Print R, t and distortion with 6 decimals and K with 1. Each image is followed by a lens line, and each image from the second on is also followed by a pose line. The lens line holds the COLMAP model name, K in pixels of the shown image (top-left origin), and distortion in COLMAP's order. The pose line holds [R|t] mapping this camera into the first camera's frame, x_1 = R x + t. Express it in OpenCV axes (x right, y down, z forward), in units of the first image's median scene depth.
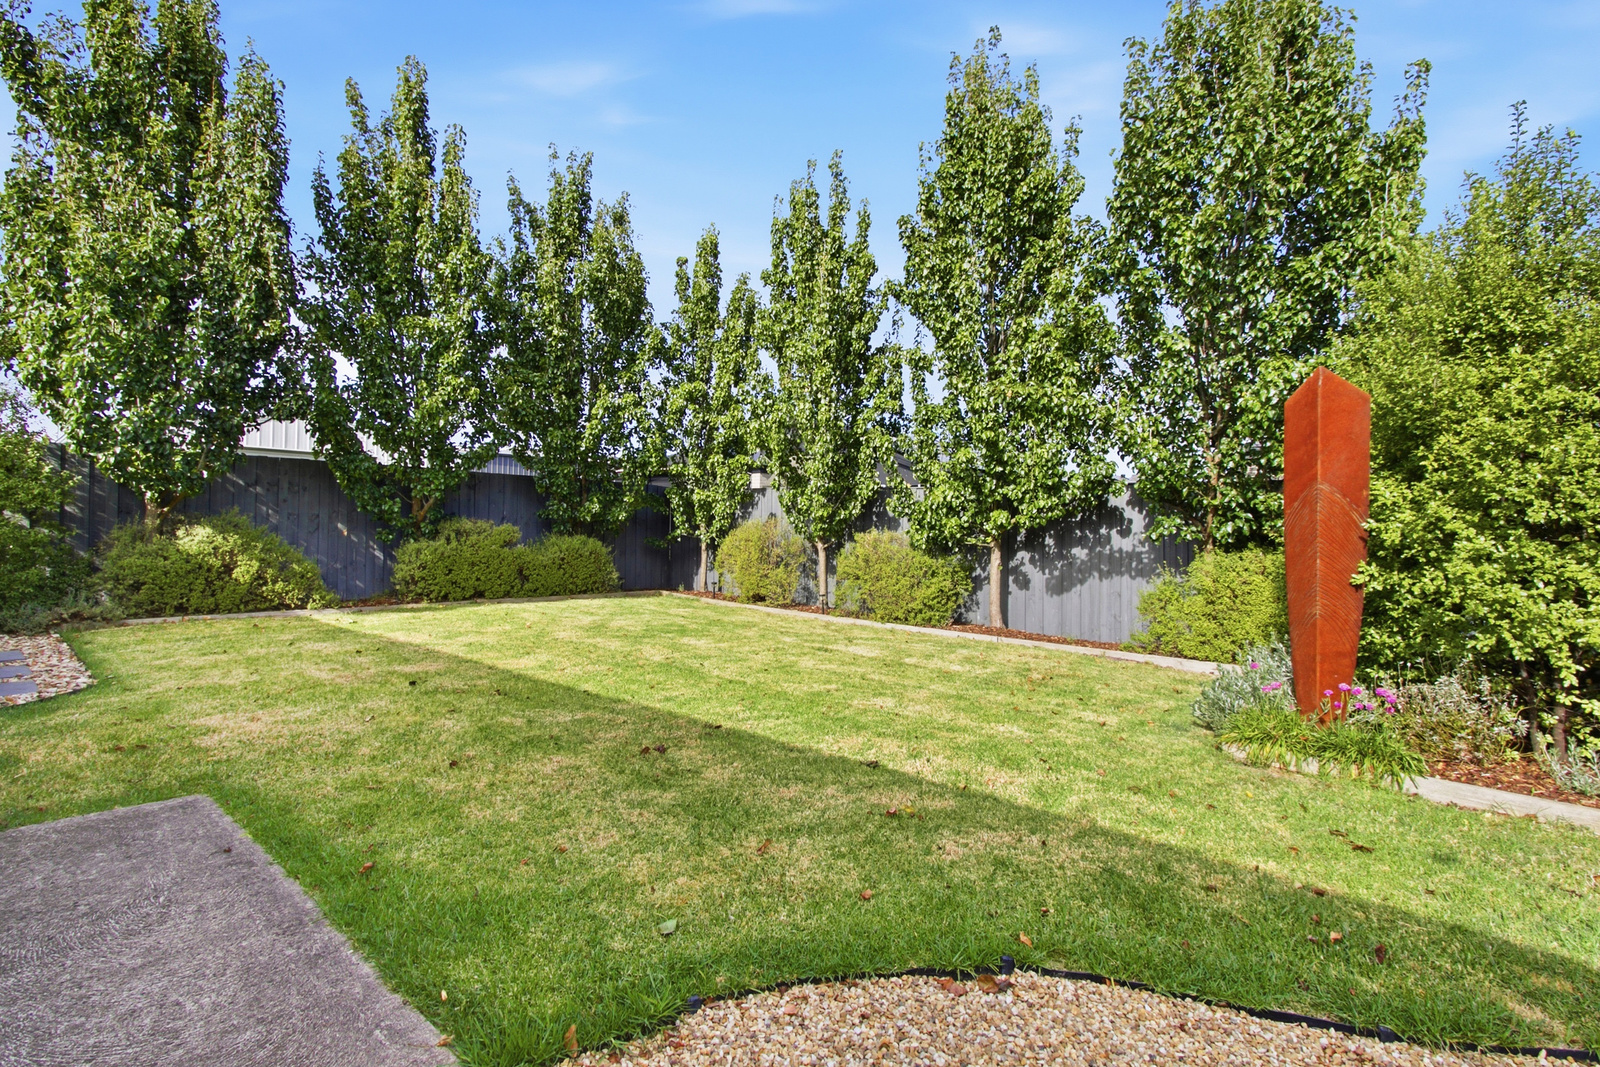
lens RADIAL K [[738.1, 0, 801.9], [0, 738.1, 533.7], [0, 0, 1]] dist [-0.002026, -0.000038]
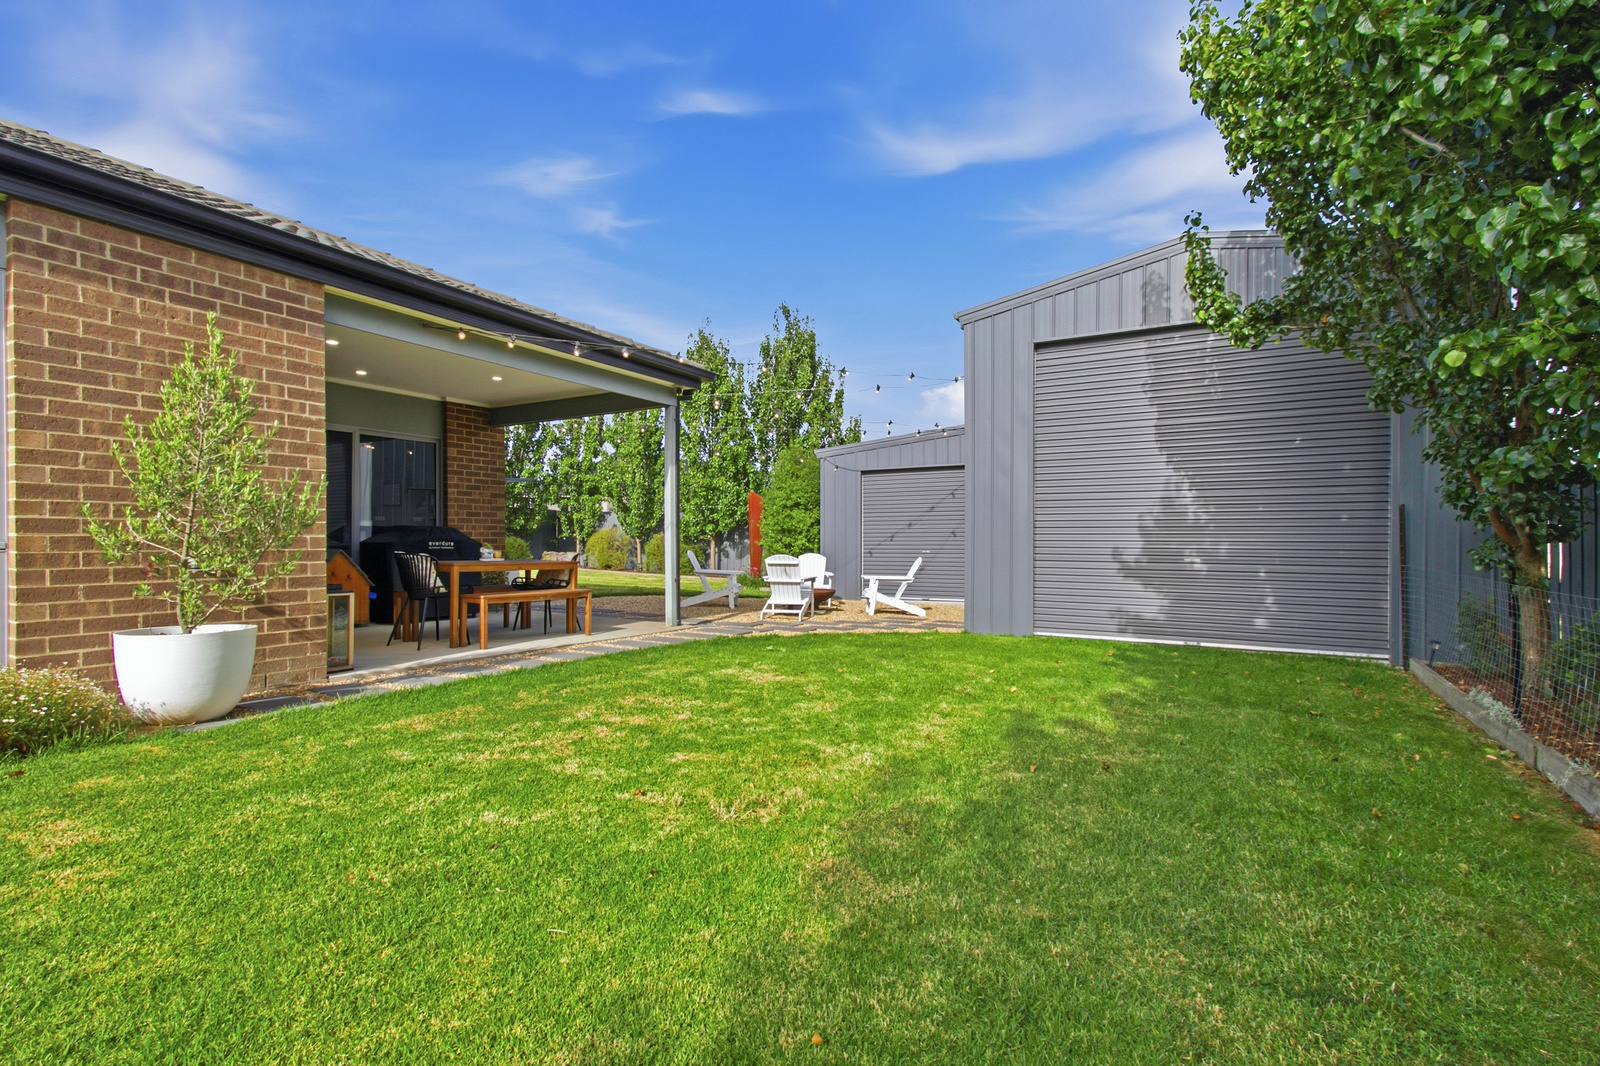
lens RADIAL K [[738.1, 0, 791.1], [0, 738.1, 538.2], [0, 0, 1]] dist [-0.002026, -0.000038]
pose [[0.981884, -0.011632, 0.189124, 0.056094], [0.010611, 0.999923, 0.006410, 0.001128], [-0.189184, -0.004287, 0.981932, -1.145841]]
